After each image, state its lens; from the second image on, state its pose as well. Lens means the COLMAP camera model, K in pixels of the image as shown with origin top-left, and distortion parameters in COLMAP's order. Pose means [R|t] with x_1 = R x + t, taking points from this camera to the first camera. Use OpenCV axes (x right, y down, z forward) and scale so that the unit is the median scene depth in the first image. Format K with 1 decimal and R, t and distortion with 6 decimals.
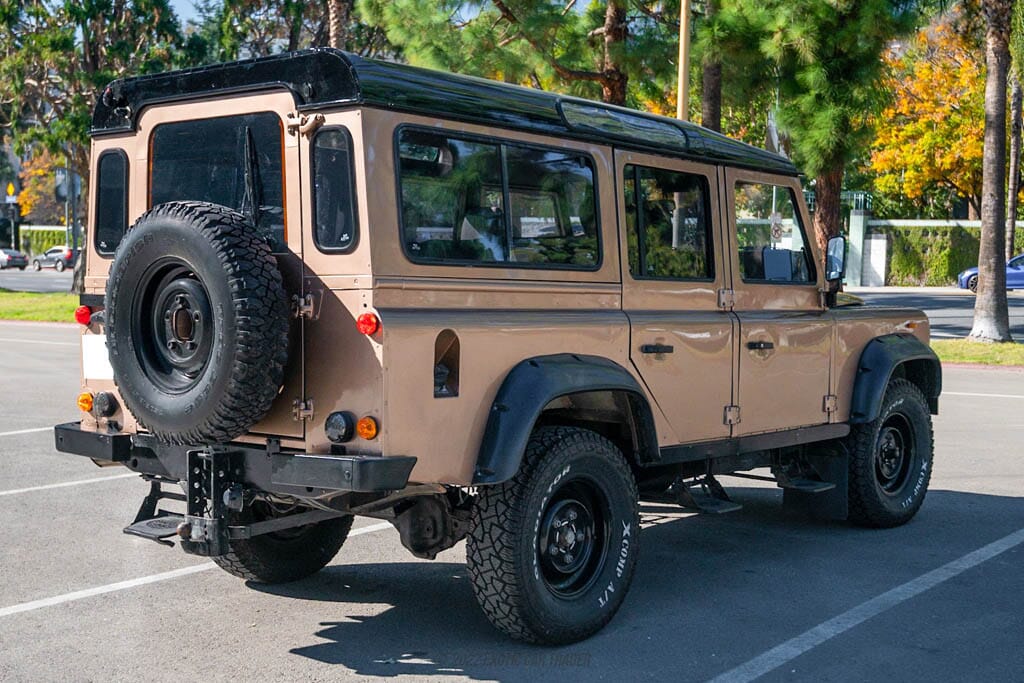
lens RADIAL K [[1371.9, 0, 512.0], [0, 1371.9, 376.0], [0, 0, 1]] dist [-0.009190, -0.066062]
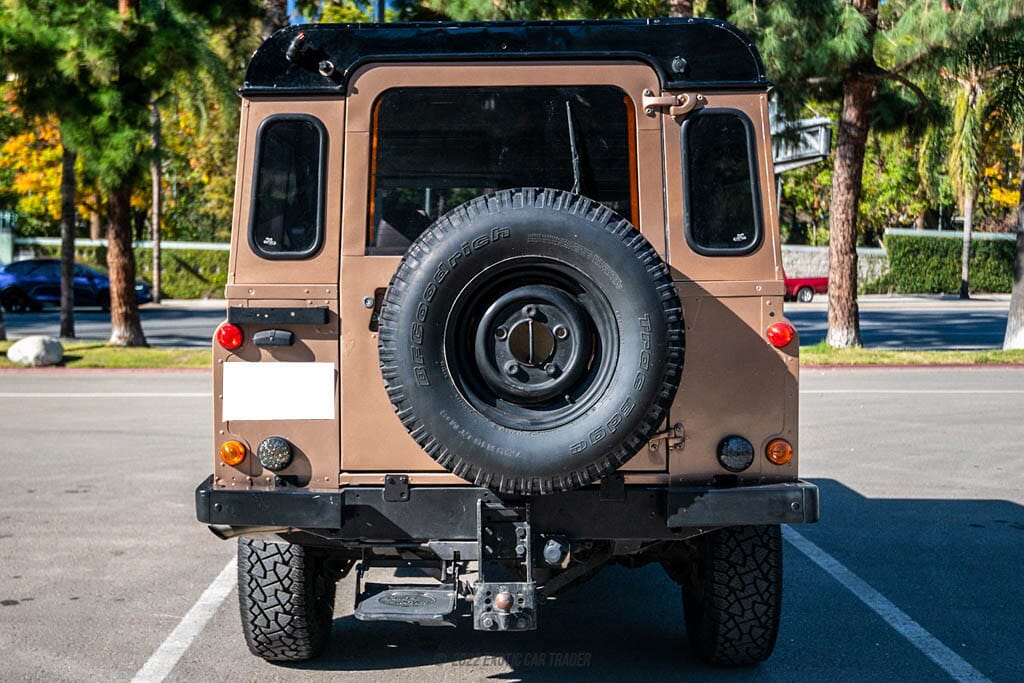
lens RADIAL K [[1239.1, 0, 513.0], [0, 1239.1, 359.5], [0, 0, 1]] dist [0.010888, -0.003482]
pose [[0.797527, -0.036357, 0.602186, -0.109038], [0.047053, 0.998890, -0.002009, -0.004294], [-0.601445, 0.029937, 0.798353, 0.068923]]
